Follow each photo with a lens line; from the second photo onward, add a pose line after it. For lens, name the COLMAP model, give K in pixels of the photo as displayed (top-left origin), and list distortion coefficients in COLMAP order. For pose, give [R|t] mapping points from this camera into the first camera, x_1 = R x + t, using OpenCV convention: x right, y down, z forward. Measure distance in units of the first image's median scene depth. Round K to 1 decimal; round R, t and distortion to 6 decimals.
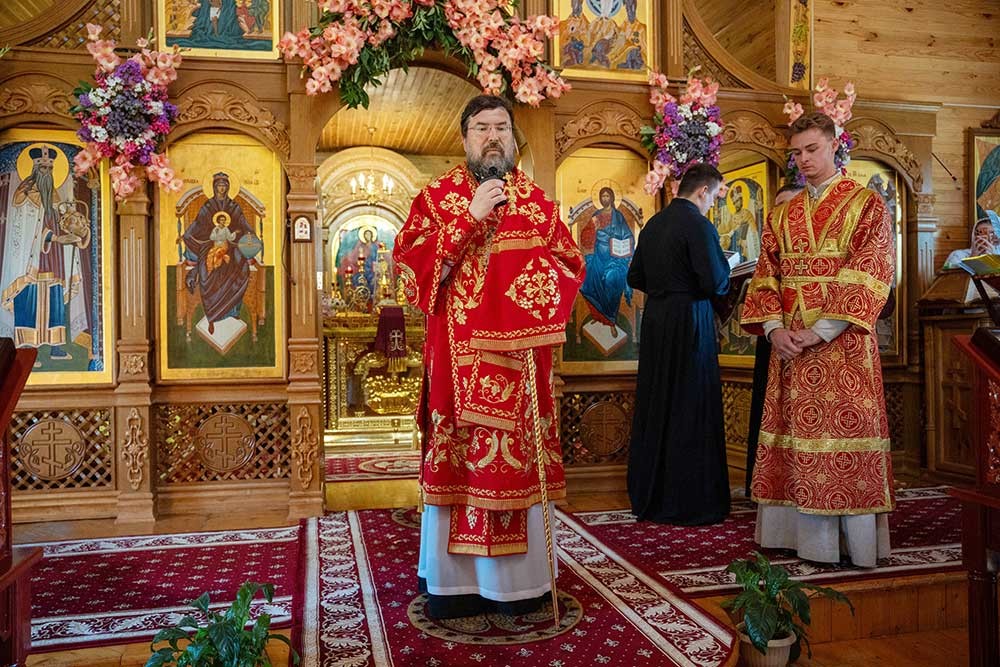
lens RADIAL K [[791.4, 0, 505.7], [0, 791.4, 333.6], [0, 0, 1]] dist [-0.074024, 0.071663]
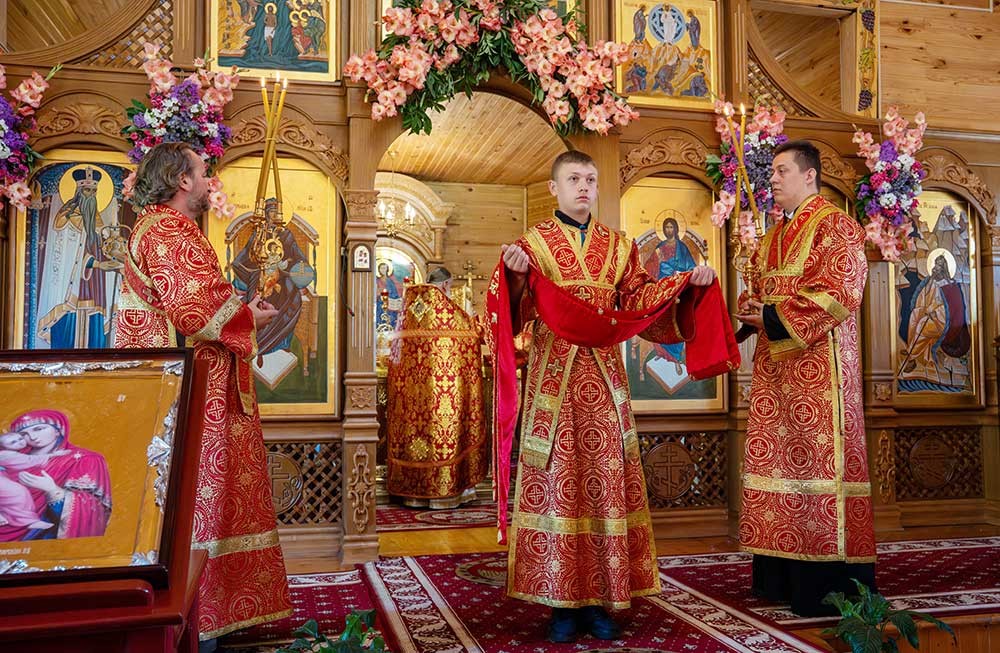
lens RADIAL K [[910.5, 0, 533.8], [0, 910.5, 329.4], [0, 0, 1]] dist [-0.015304, 0.000000]
pose [[0.999499, 0.005074, 0.031256, -0.078712], [-0.003099, 0.998013, -0.062937, 0.022016], [-0.031513, 0.062809, 0.997528, -0.100266]]
